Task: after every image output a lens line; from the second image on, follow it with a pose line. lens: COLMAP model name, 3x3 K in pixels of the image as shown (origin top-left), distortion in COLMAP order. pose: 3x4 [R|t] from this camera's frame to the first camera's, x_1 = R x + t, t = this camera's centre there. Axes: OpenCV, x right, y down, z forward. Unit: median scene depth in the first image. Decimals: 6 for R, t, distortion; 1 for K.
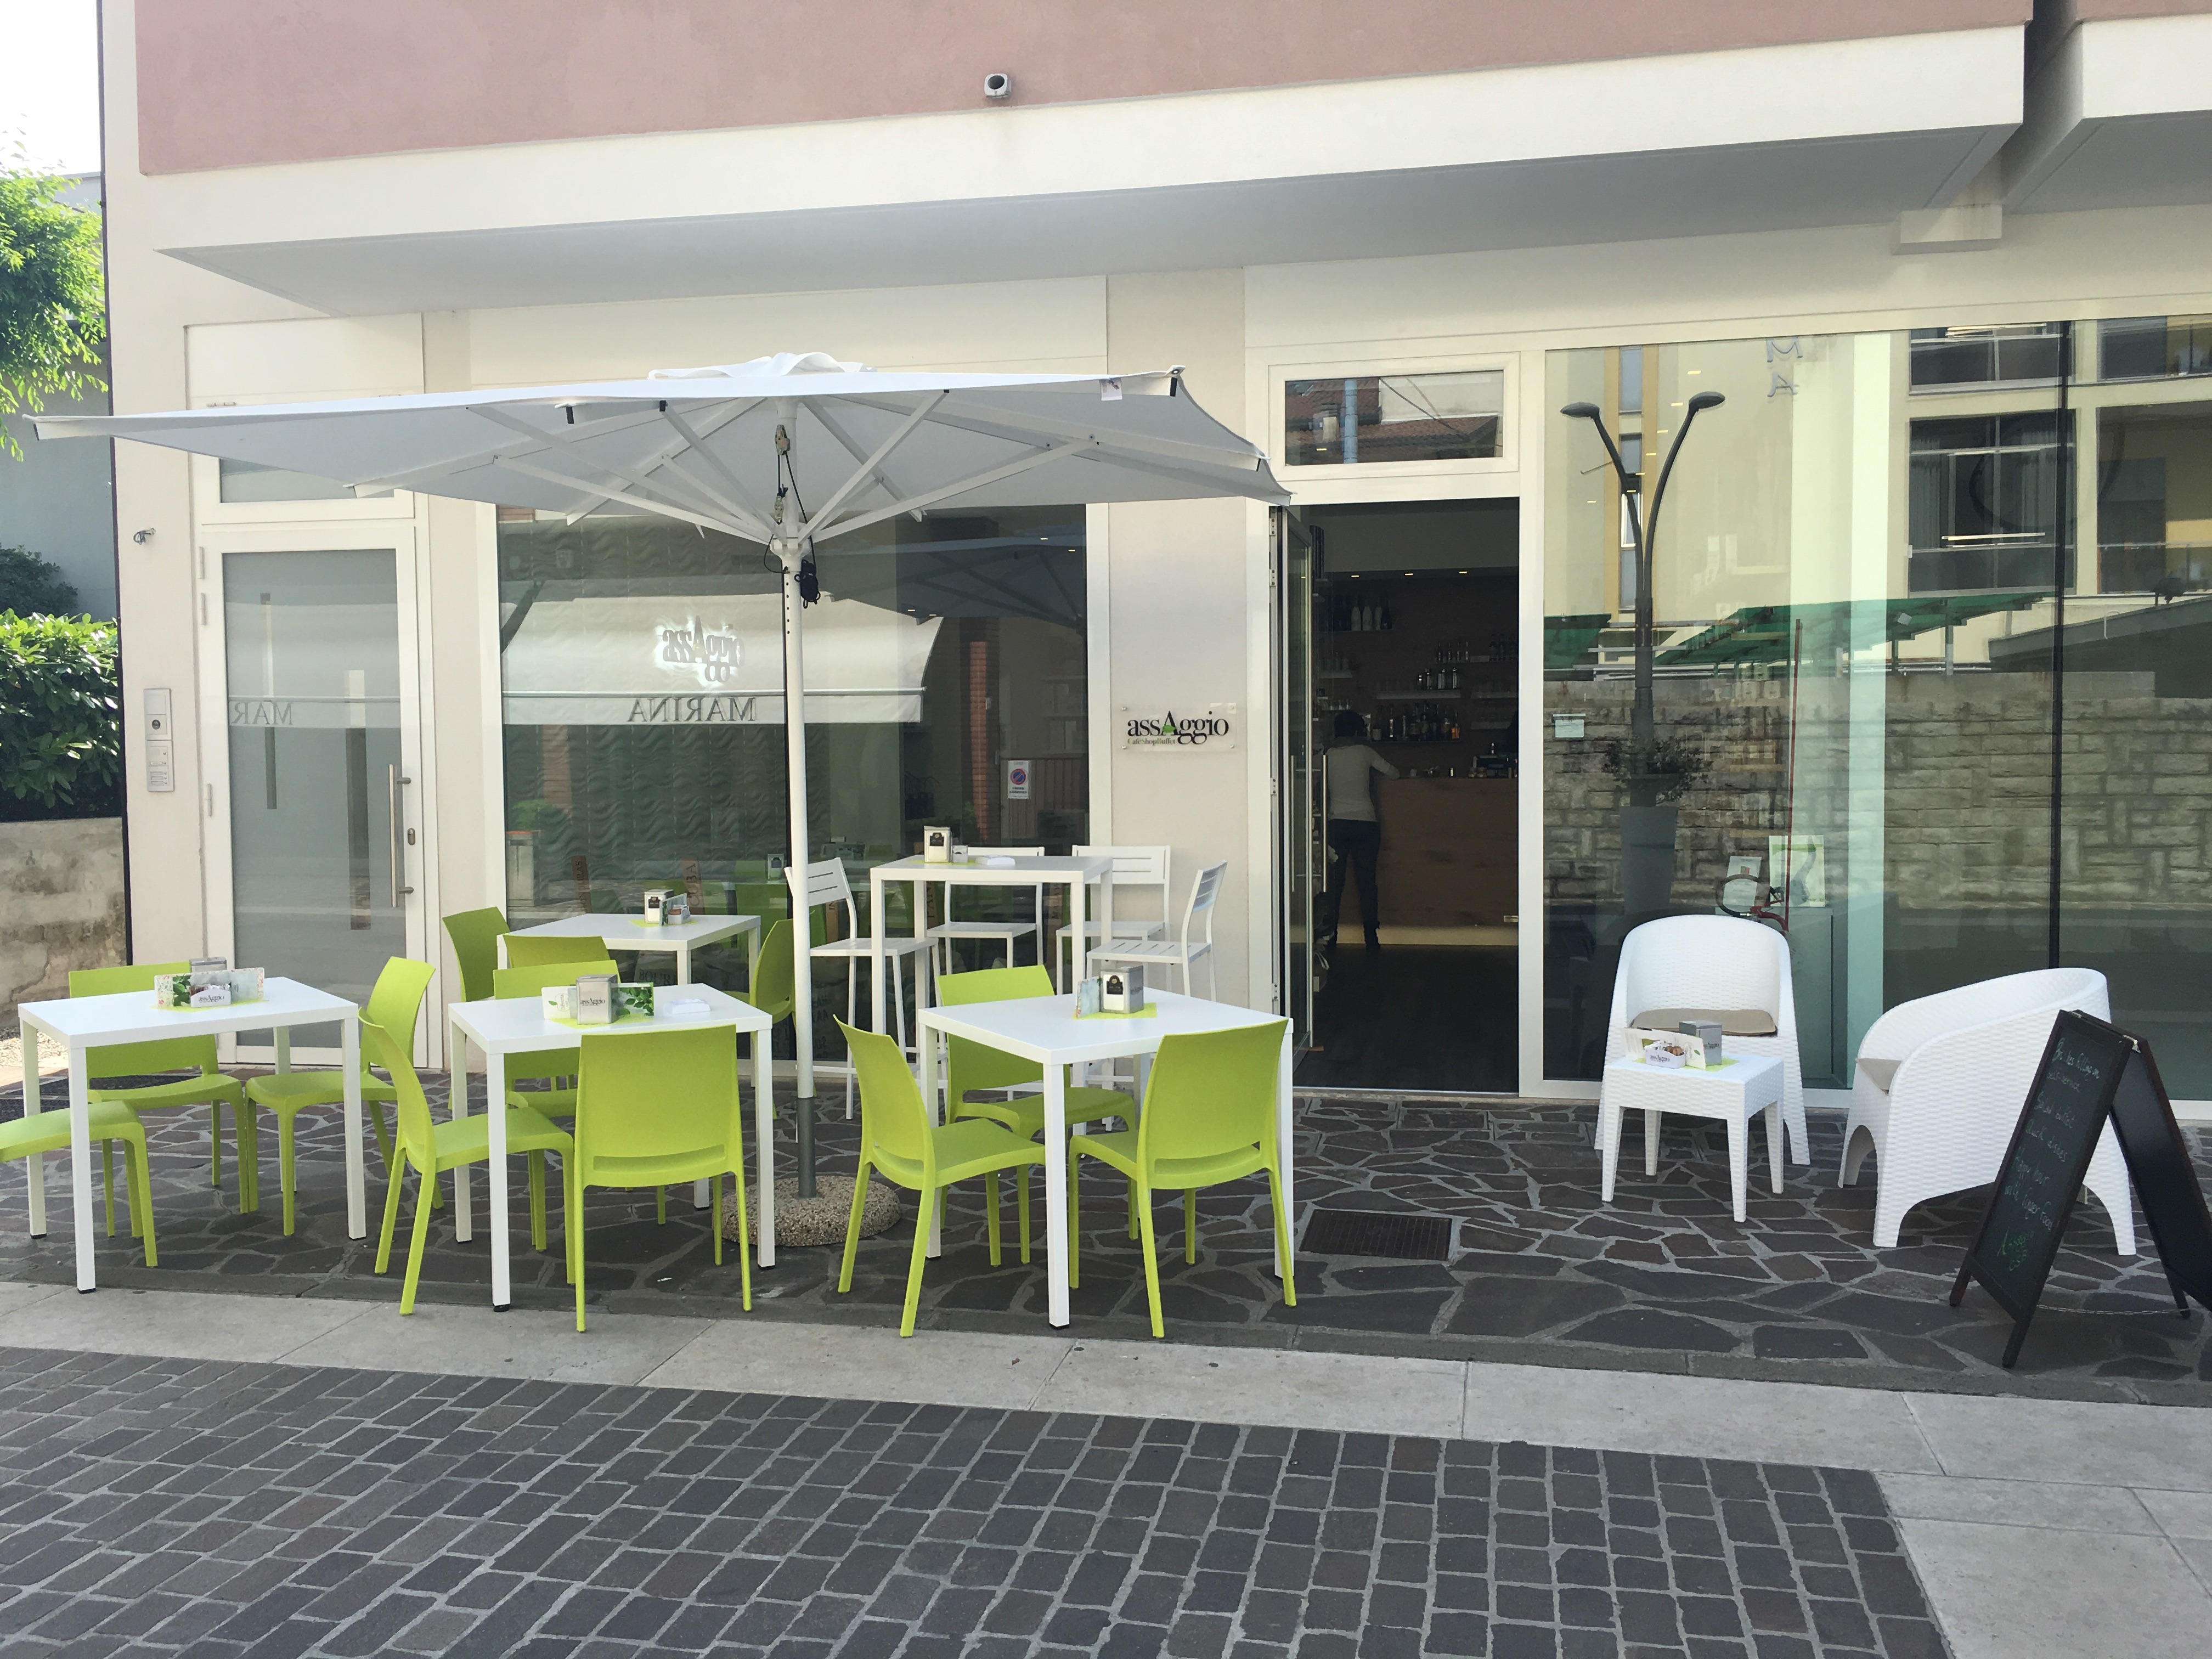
lens RADIAL K [[1956.6, 0, 1106.0], [0, 1956.6, 829.5], [0, 0, 1]] dist [0.046427, -0.002689]
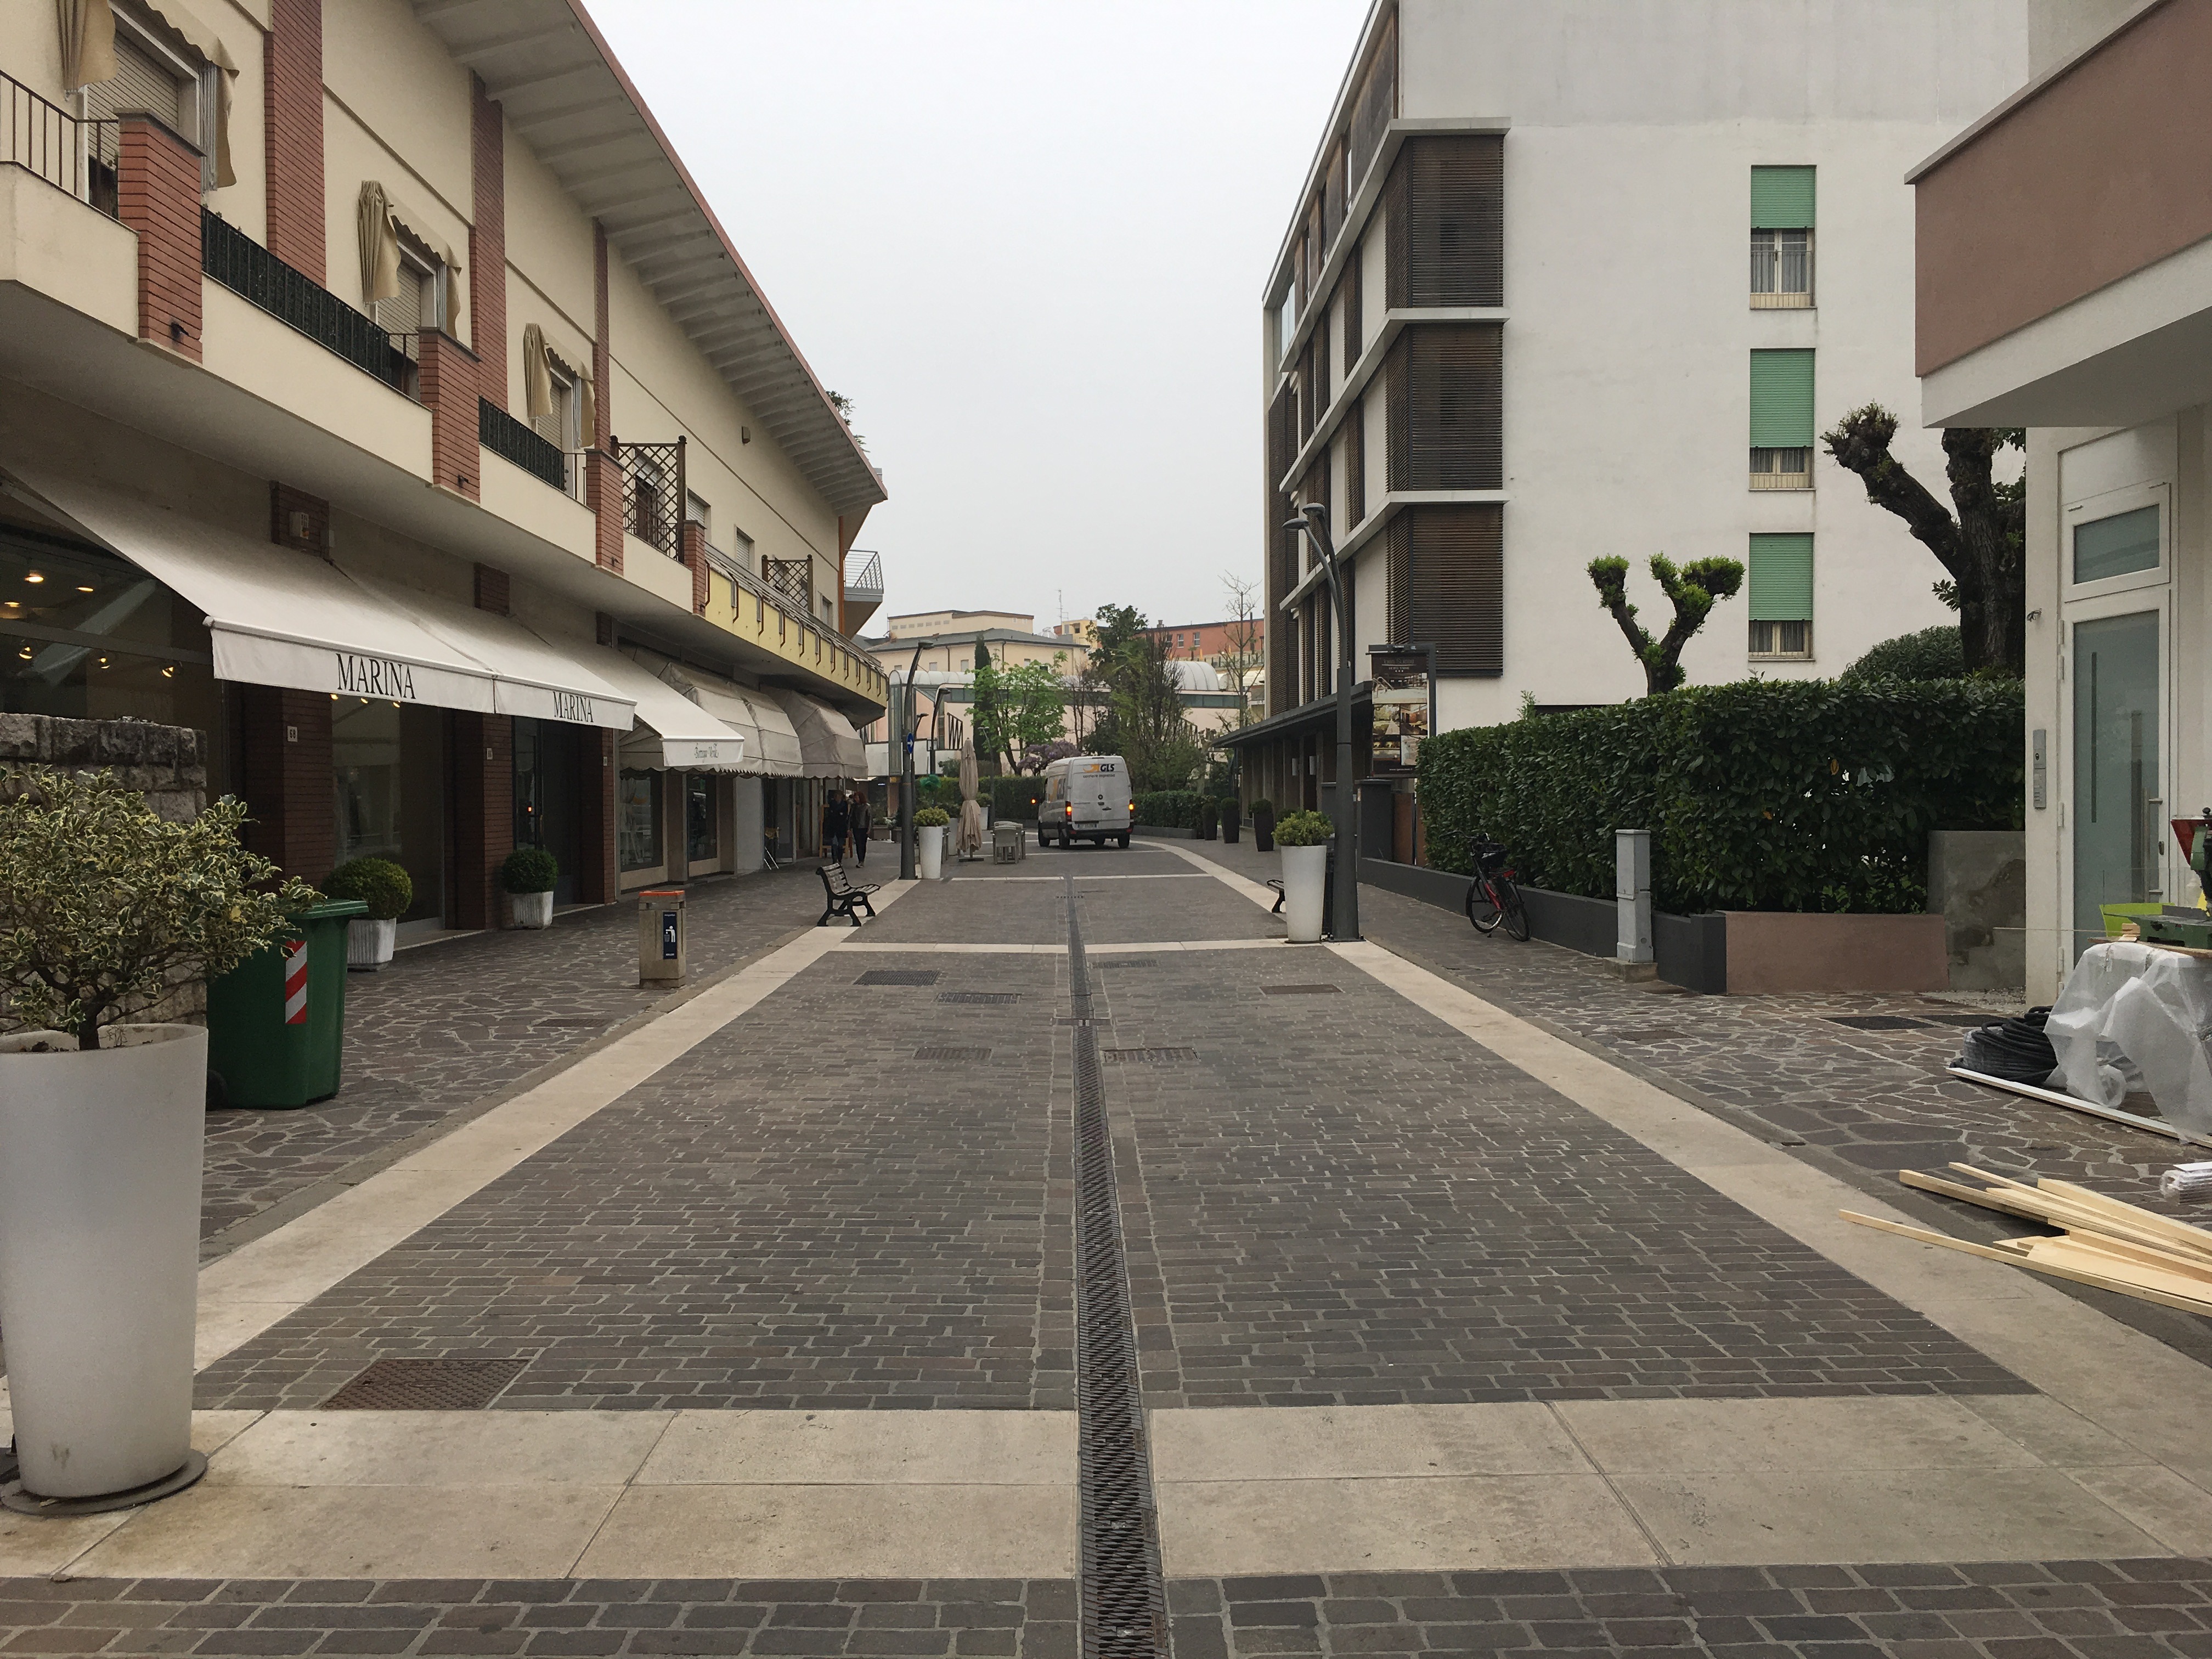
lens RADIAL K [[1956.6, 0, 1106.0], [0, 1956.6, 829.5], [0, 0, 1]] dist [0.046427, -0.002689]
pose [[0.230695, 0.032677, -0.972477, 1.457453], [-0.031398, 0.999165, 0.026125, -0.033921], [0.972519, 0.024507, 0.231528, 0.155384]]
